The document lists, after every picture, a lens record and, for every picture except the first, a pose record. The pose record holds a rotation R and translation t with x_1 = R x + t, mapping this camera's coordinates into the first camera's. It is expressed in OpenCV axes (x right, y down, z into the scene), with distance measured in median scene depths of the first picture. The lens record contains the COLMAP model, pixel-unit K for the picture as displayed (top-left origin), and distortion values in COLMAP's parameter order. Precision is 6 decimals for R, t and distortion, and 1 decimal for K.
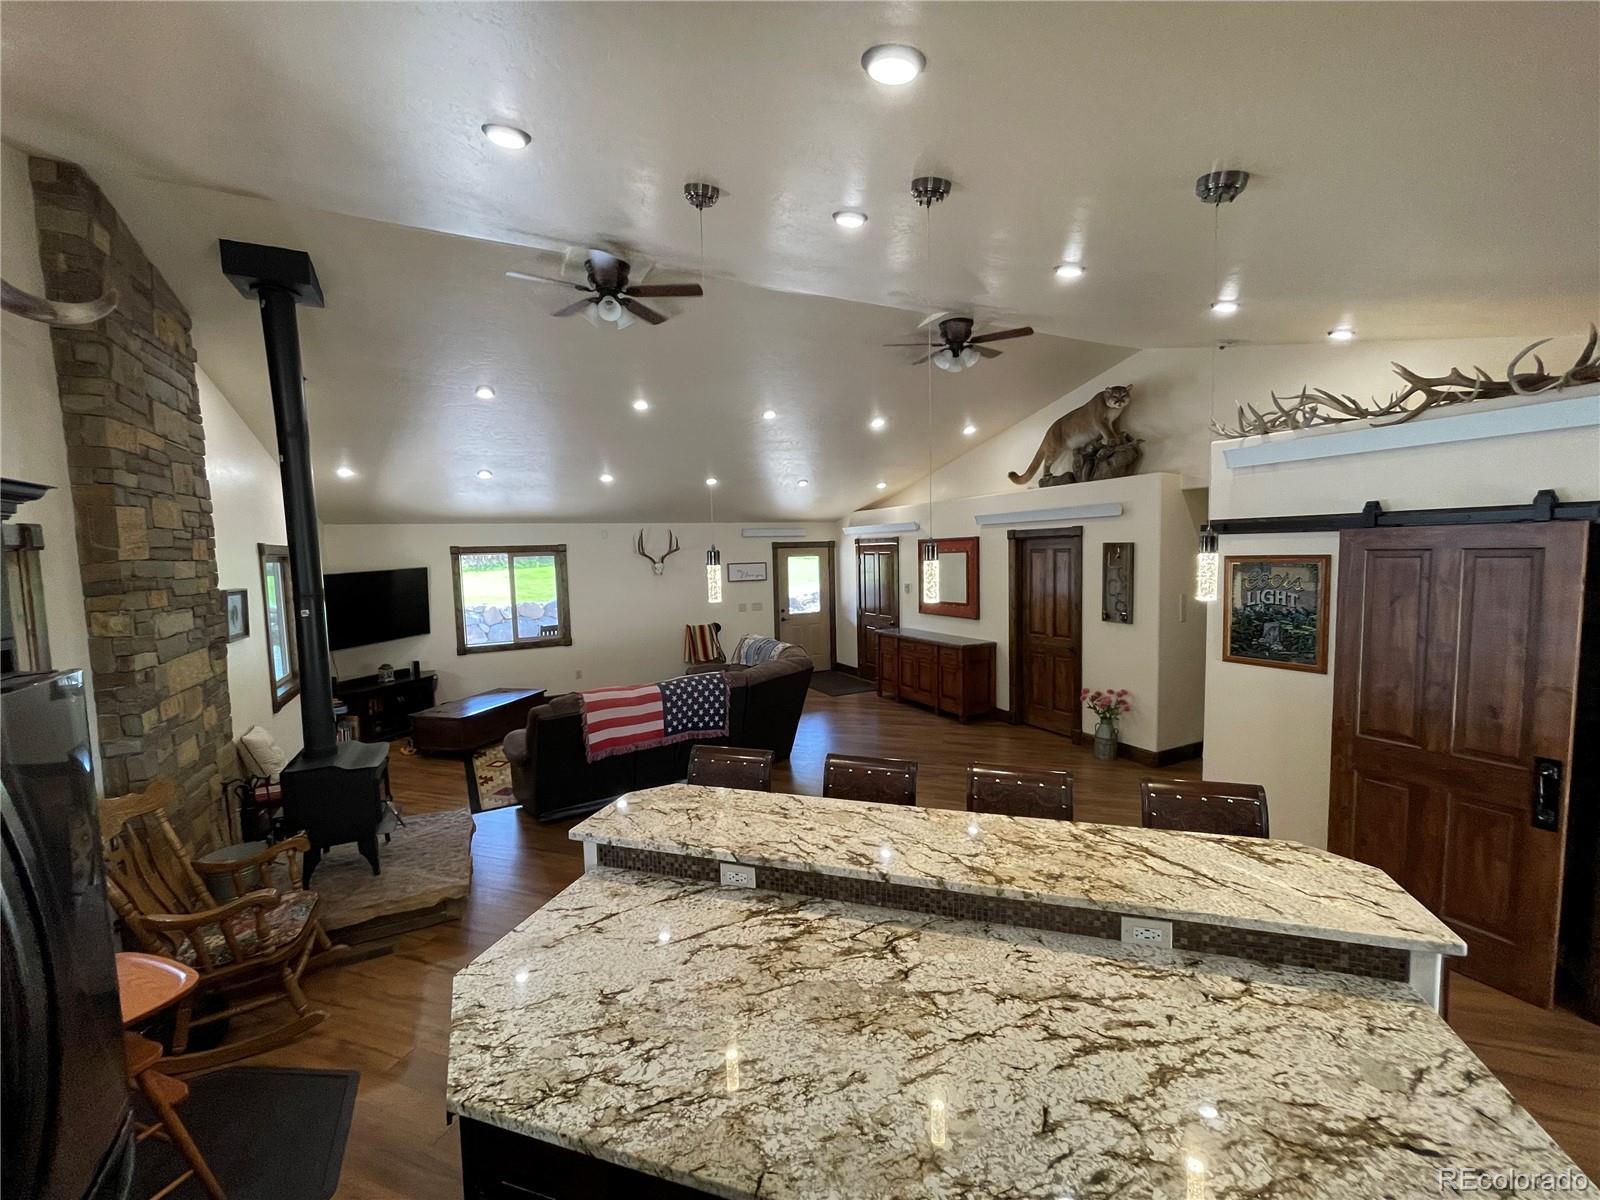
lens RADIAL K [[649.0, 0, 792.2], [0, 649.0, 602.6], [0, 0, 1]] dist [-0.000231, -0.000472]
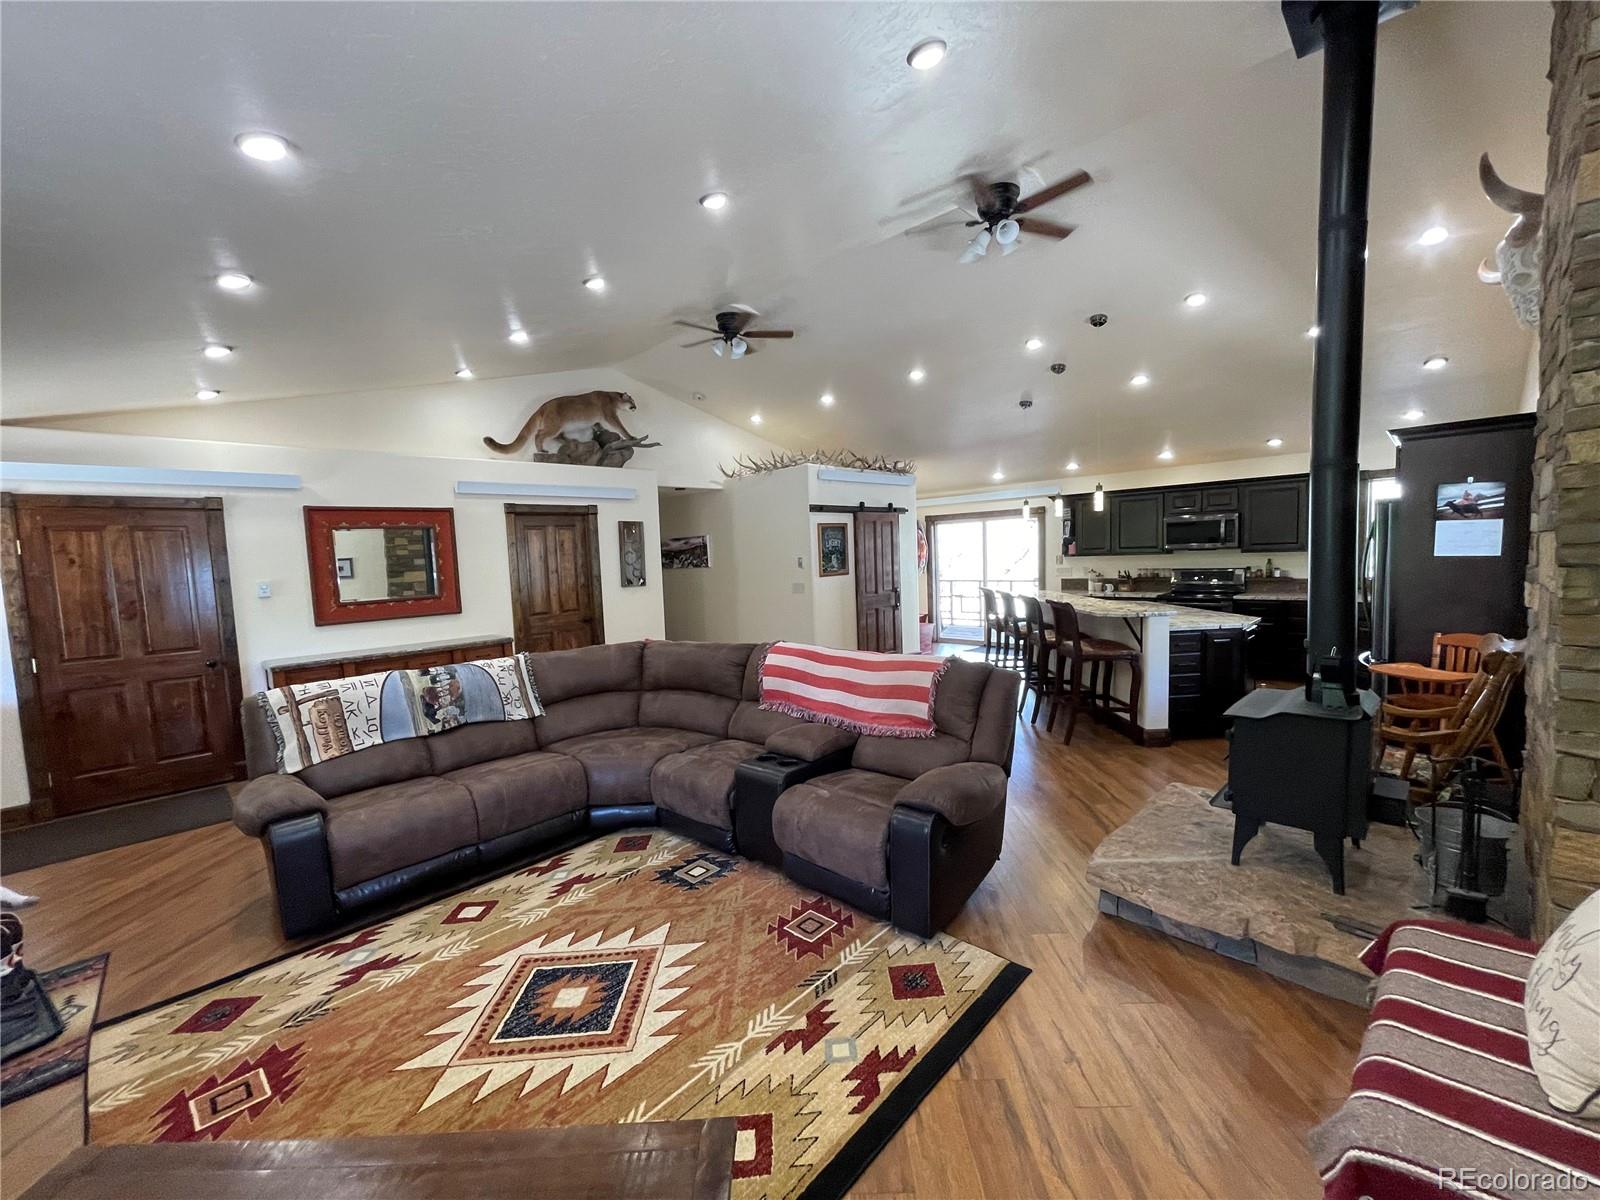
lens RADIAL K [[649.0, 0, 787.8], [0, 649.0, 603.3], [0, 0, 1]] dist [-0.000231, -0.000472]
pose [[-0.313901, -0.031364, 0.948938, -0.759145], [0.123048, 0.989682, 0.073414, 0.008080], [-0.941448, 0.139810, -0.306803, 1.103883]]
